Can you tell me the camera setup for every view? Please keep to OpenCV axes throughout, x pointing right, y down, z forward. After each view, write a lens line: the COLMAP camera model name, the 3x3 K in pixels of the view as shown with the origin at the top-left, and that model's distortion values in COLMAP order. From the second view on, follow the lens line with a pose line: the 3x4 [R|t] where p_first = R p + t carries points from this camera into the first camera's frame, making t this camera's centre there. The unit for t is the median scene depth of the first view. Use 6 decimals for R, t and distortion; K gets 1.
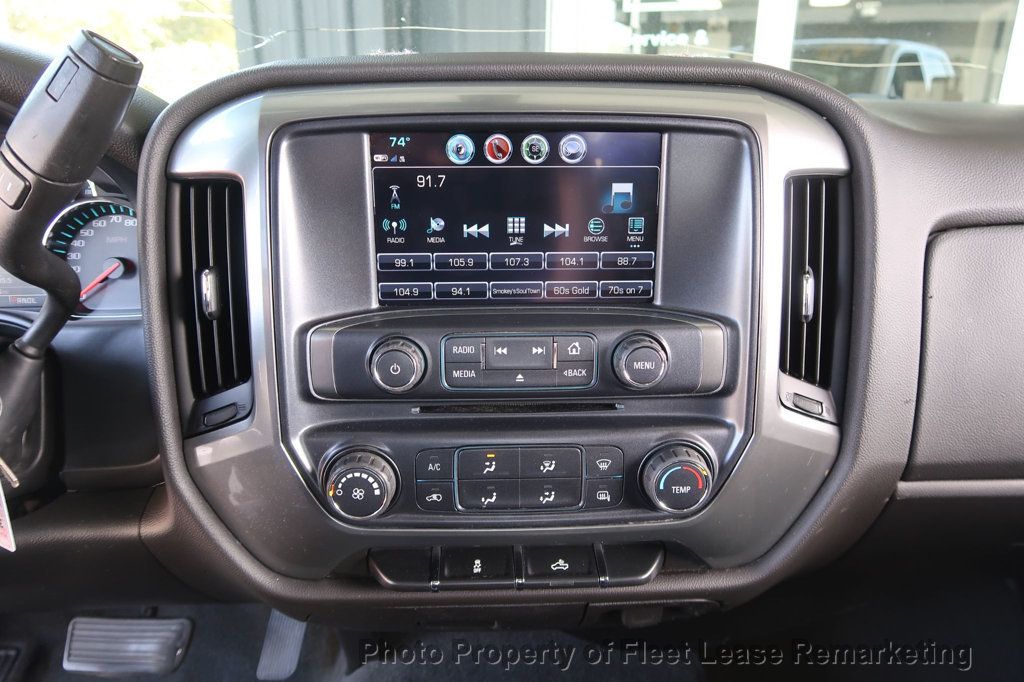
lens RADIAL K [[721.4, 0, 514.1], [0, 721.4, 346.3], [0, 0, 1]] dist [-0.032046, 0.010082]
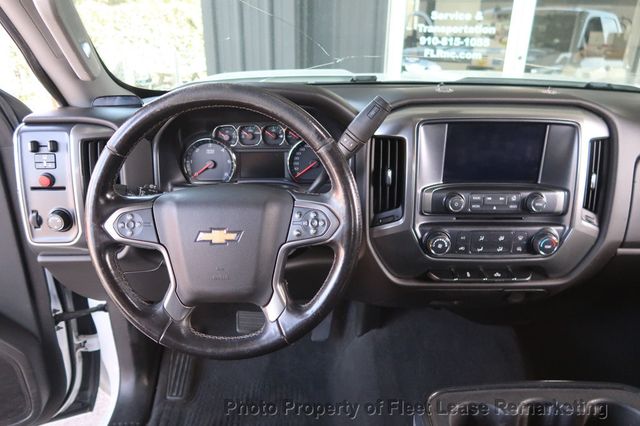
lens RADIAL K [[450.9, 0, 318.7], [0, 450.9, 212.7], [0, 0, 1]] dist [-0.032046, 0.010082]
pose [[0.999608, 0.017456, -0.021910, -0.650051], [-0.016213, 0.998319, 0.055647, -0.025727], [0.022845, -0.055270, 0.998210, -0.815433]]
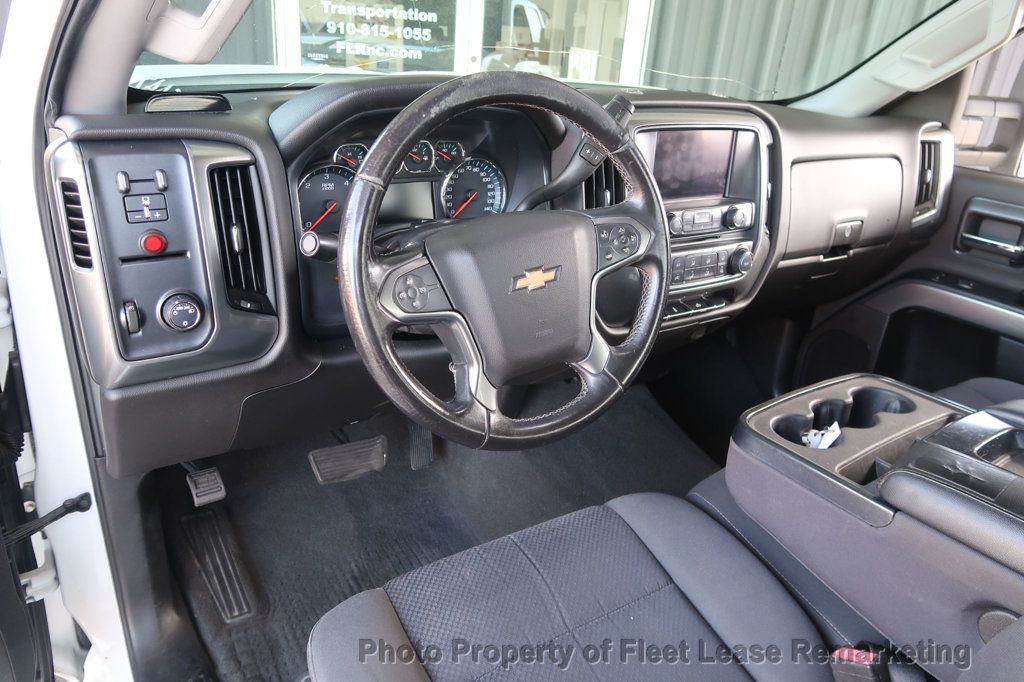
lens RADIAL K [[721.4, 0, 520.1], [0, 721.4, 336.9], [0, 0, 1]] dist [-0.032046, 0.010082]
pose [[0.843605, -0.148441, 0.516039, -1.892849], [0.100786, 0.987722, 0.119361, 0.059023], [-0.527421, -0.048684, 0.848208, -0.849465]]
